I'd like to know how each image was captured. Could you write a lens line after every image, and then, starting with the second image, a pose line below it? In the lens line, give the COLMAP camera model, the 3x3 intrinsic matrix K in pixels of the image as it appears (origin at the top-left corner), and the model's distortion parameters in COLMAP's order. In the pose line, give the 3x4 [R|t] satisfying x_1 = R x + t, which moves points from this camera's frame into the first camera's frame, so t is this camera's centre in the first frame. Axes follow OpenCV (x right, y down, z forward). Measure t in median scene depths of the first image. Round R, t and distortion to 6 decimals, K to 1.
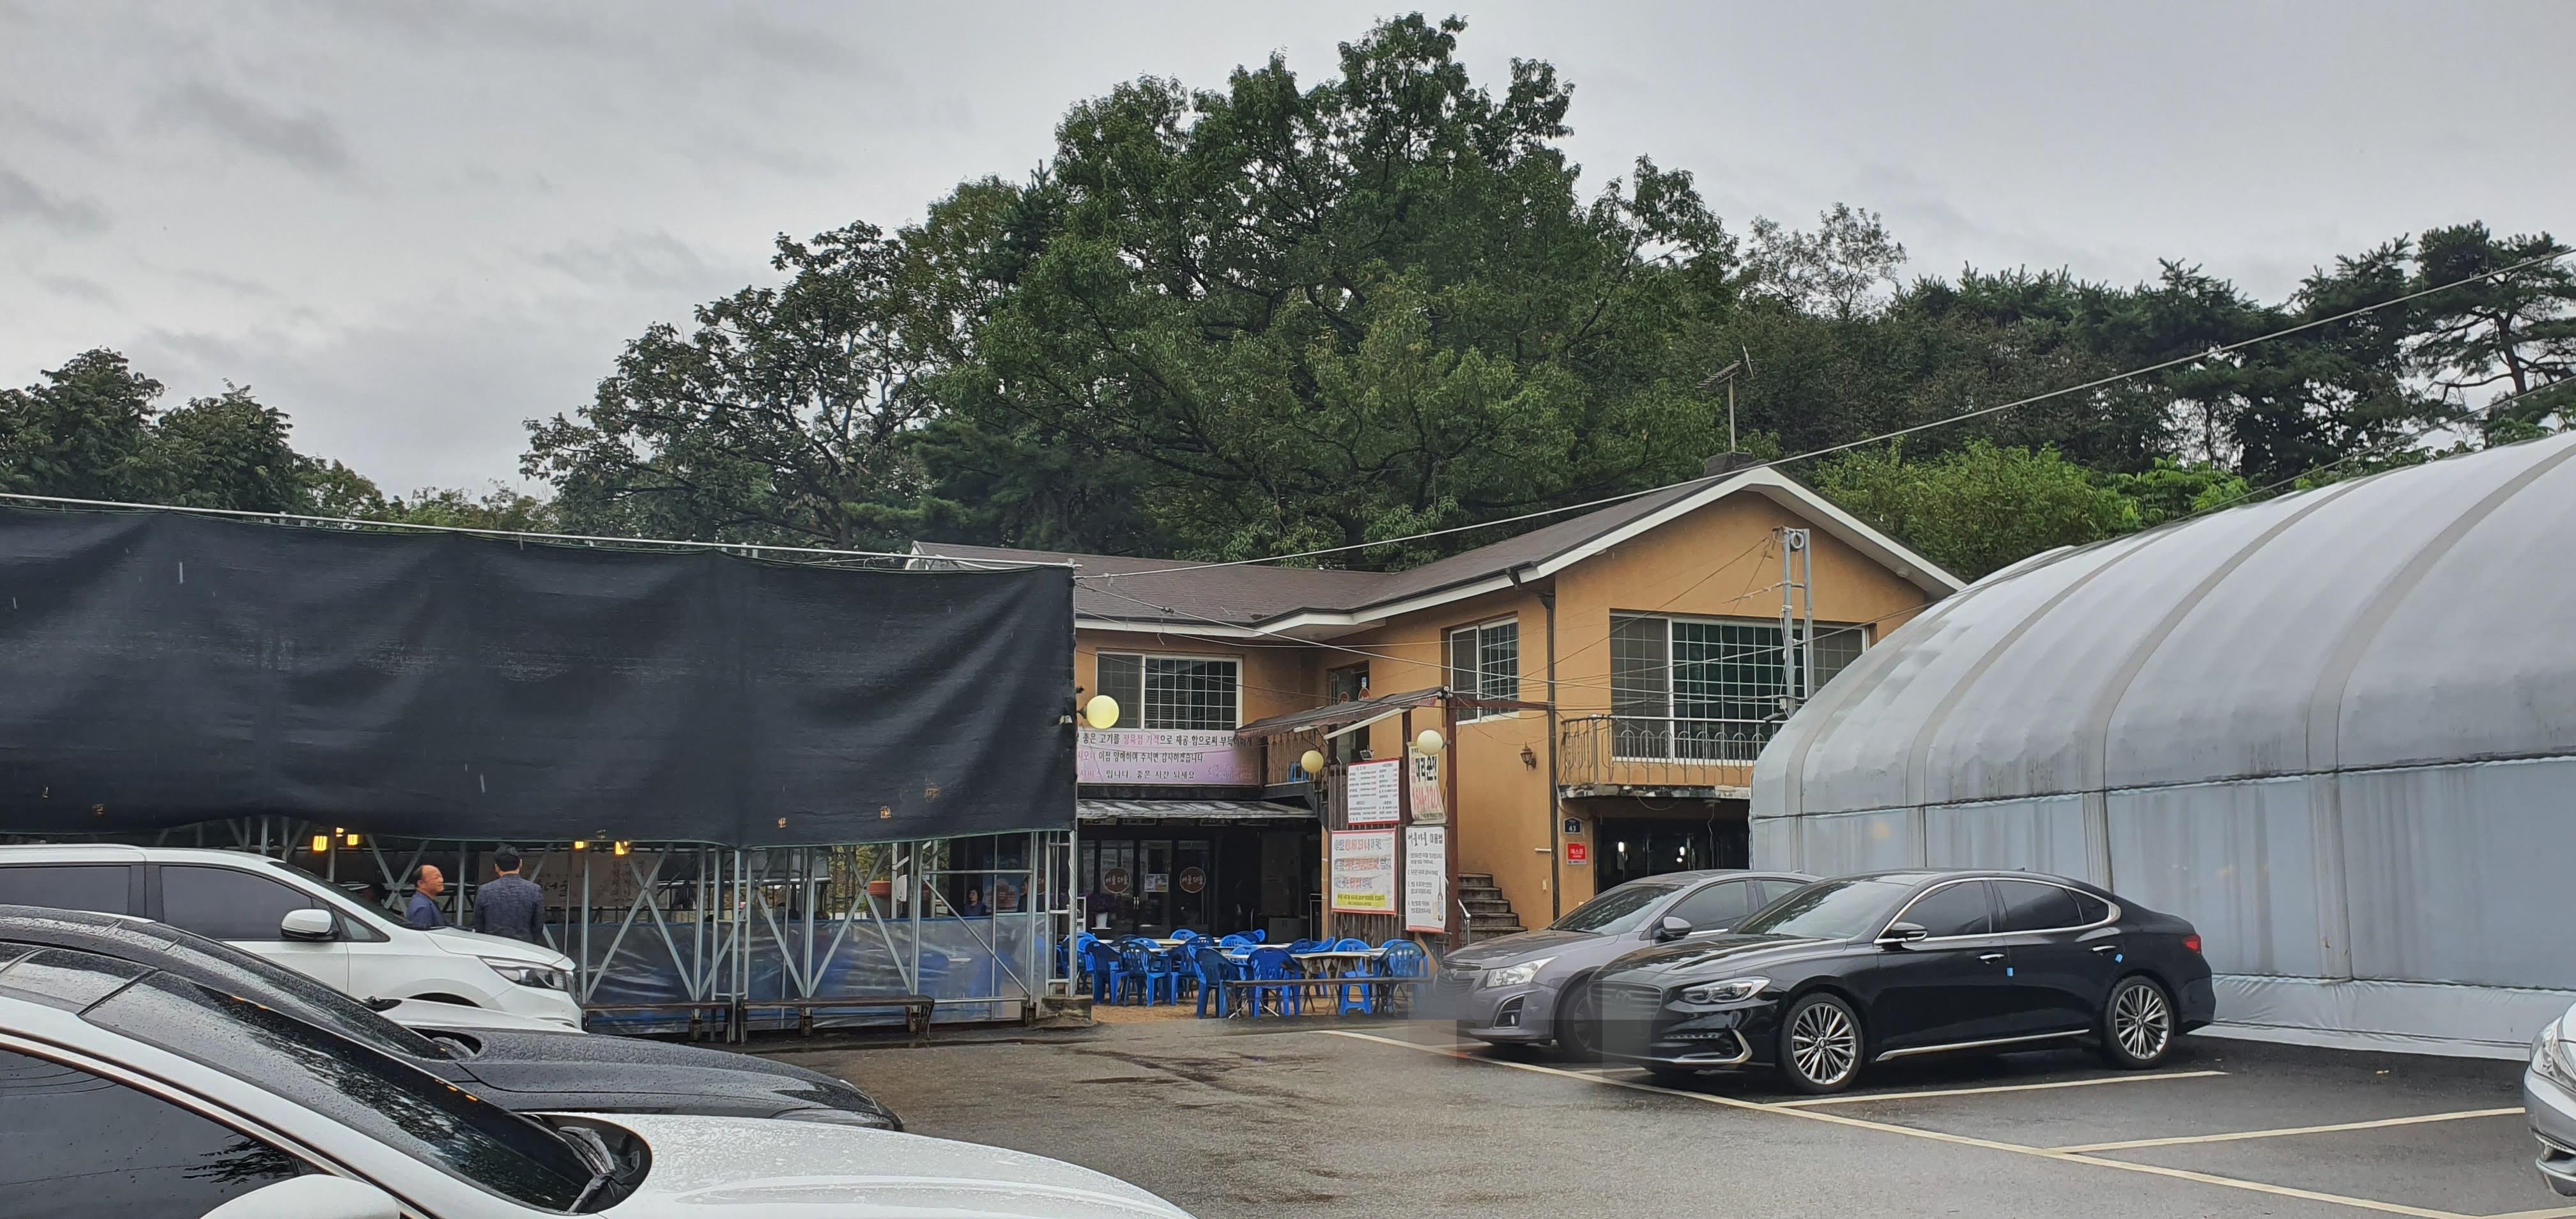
lens RADIAL K [[1892.2, 0, 1289.3], [0, 1892.2, 606.9], [0, 0, 1]] dist [-0.002566, 0.049730]
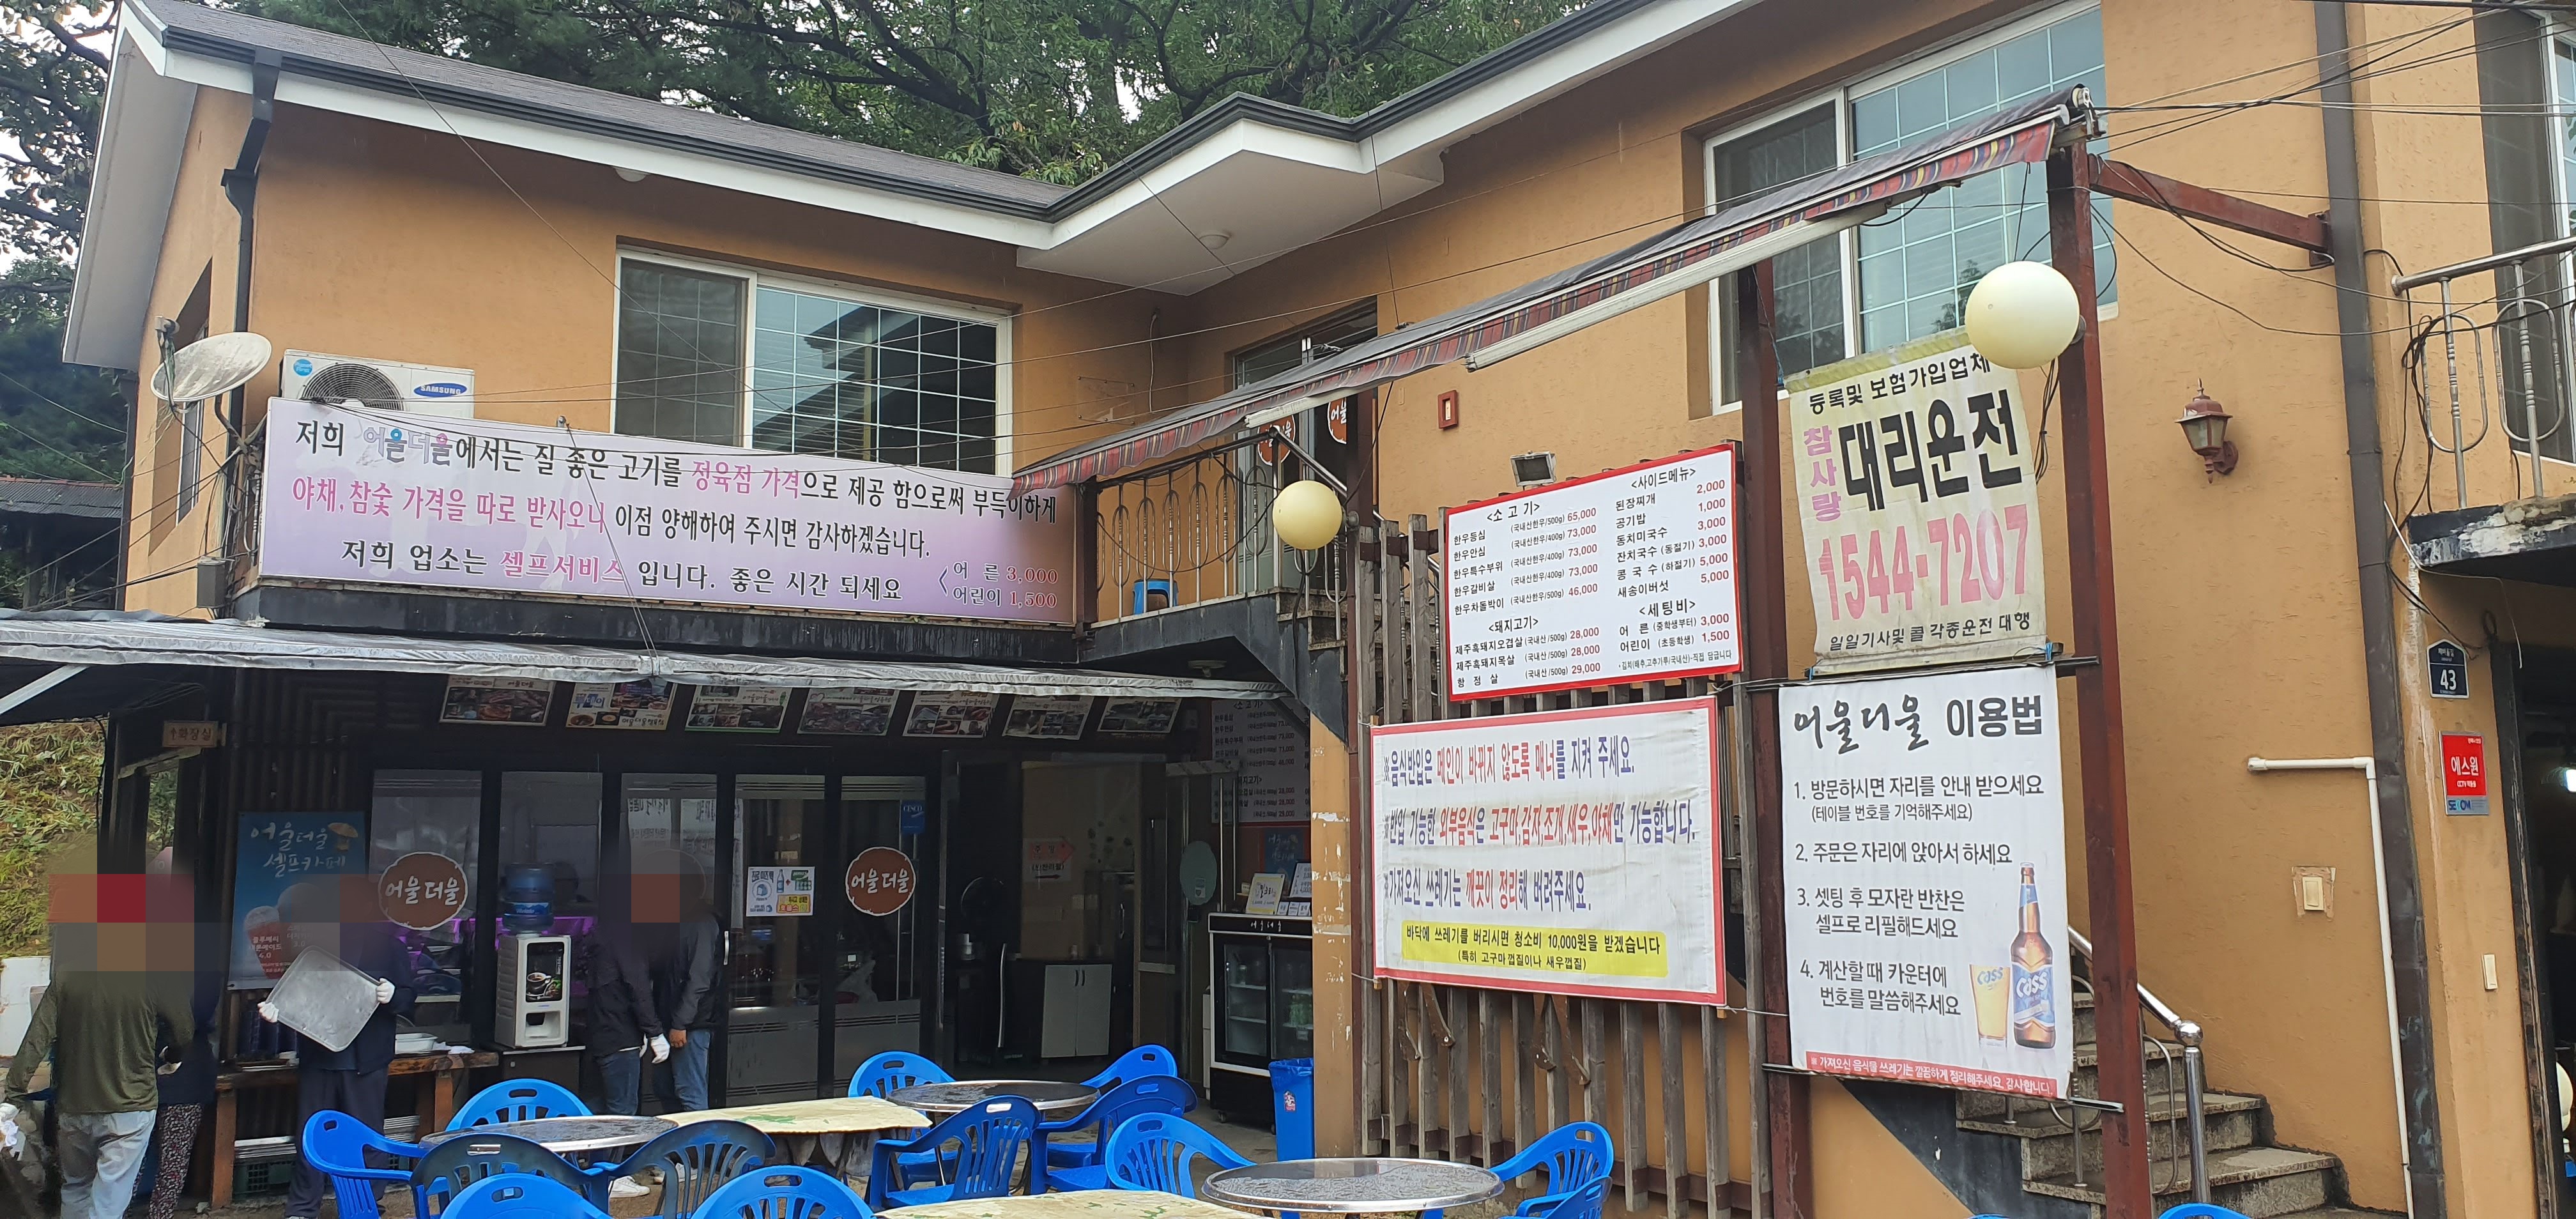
lens RADIAL K [[1942.9, 0, 1318.3], [0, 1942.9, 570.7], [0, 0, 1]] dist [0.000000, -0.001926]
pose [[0.974651, 0.021400, 0.222705, -0.051746], [-0.019807, 0.999760, -0.009382, 0.082474], [-0.222853, 0.004733, 0.974841, 0.590084]]
